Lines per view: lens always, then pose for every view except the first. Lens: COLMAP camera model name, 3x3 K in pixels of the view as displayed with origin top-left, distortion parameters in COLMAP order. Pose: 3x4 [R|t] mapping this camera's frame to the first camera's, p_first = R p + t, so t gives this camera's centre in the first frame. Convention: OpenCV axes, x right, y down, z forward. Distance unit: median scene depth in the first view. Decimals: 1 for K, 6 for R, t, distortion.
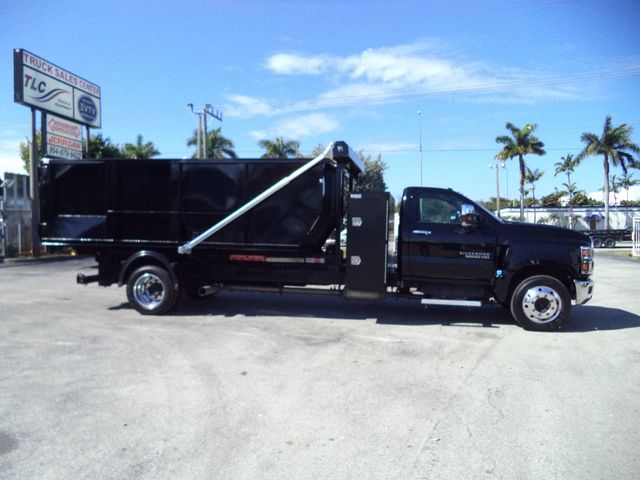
lens RADIAL K [[523.1, 0, 317.7], [0, 523.1, 238.5], [0, 0, 1]] dist [-0.018477, -0.012302]
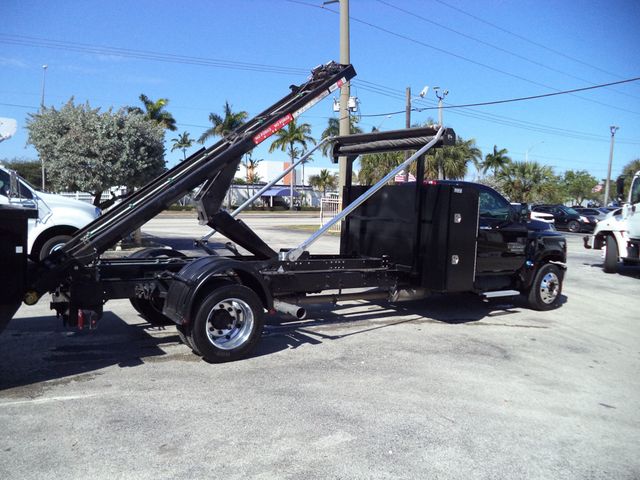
lens RADIAL K [[523.1, 0, 317.7], [0, 523.1, 238.5], [0, 0, 1]] dist [-0.018477, -0.012302]
pose [[0.713170, -0.031595, 0.700279, -0.288157], [-0.006960, 0.998615, 0.052144, -0.016381], [-0.700957, -0.042062, 0.711963, 0.195624]]
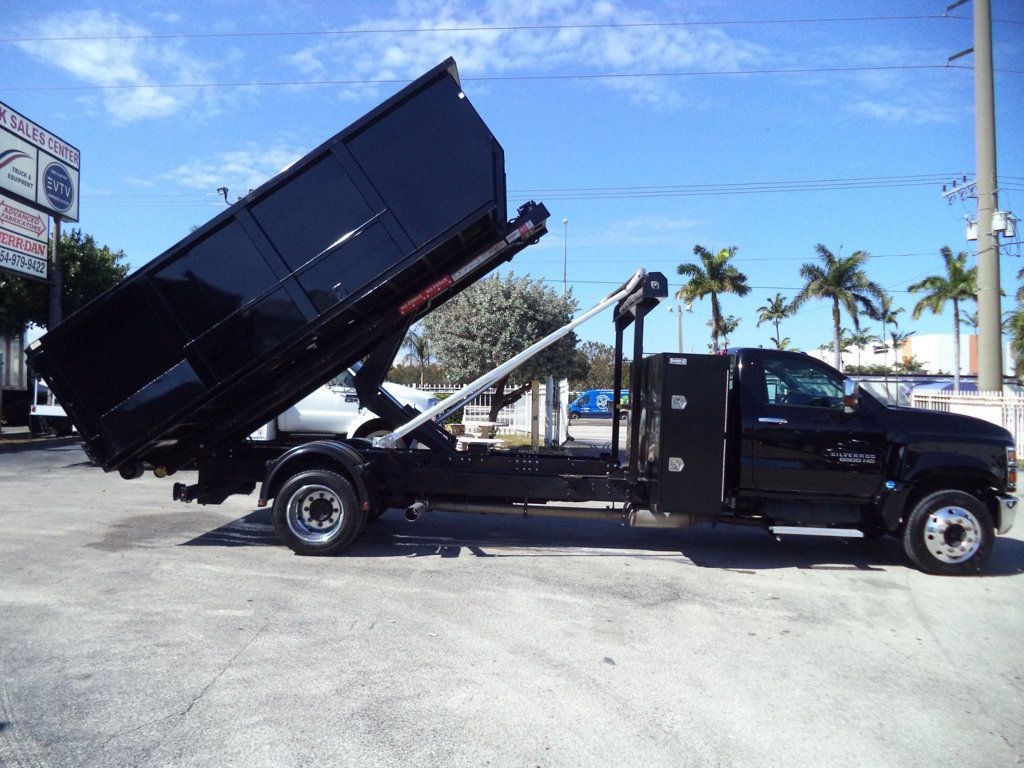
lens RADIAL K [[837.0, 0, 508.3], [0, 837.0, 381.5], [0, 0, 1]] dist [-0.018477, -0.012302]
pose [[0.986656, 0.024002, 0.161038, -0.109506], [-0.017679, 0.999020, -0.040580, -0.004895], [-0.161854, 0.037191, 0.986114, 0.018736]]
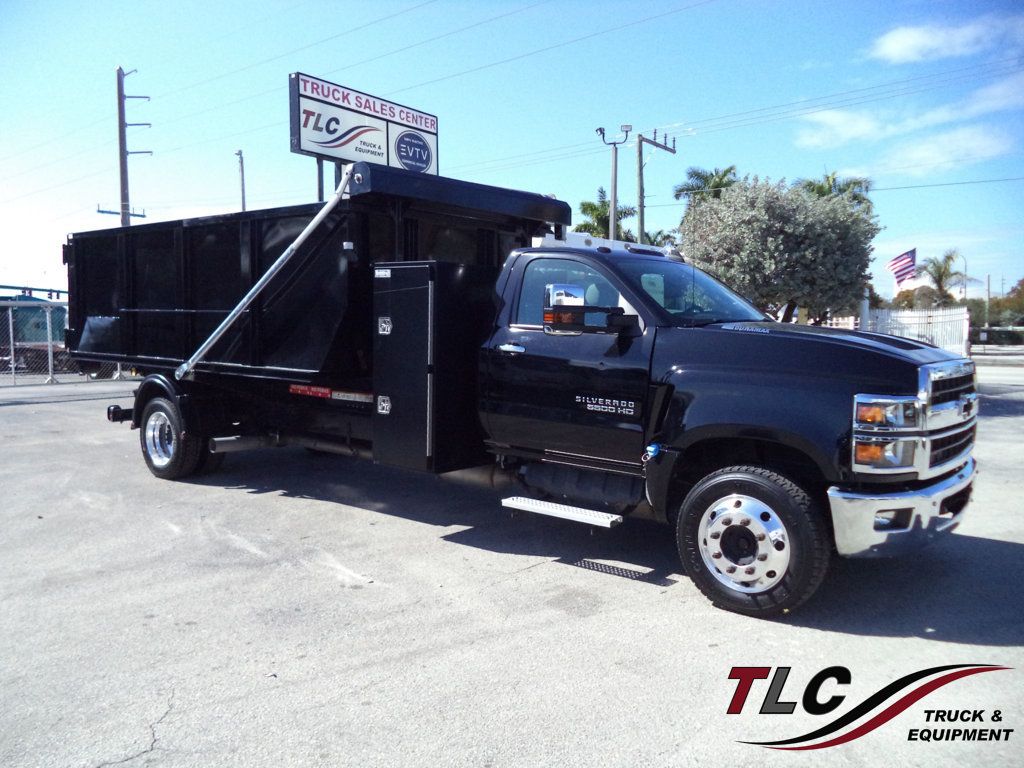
lens RADIAL K [[837.0, 0, 508.3], [0, 837.0, 381.5], [0, 0, 1]] dist [-0.018477, -0.012302]
pose [[0.878418, 0.033455, -0.476721, 0.210323], [-0.015453, 0.999013, 0.041633, -0.005469], [0.477643, -0.029205, 0.878068, 0.141247]]
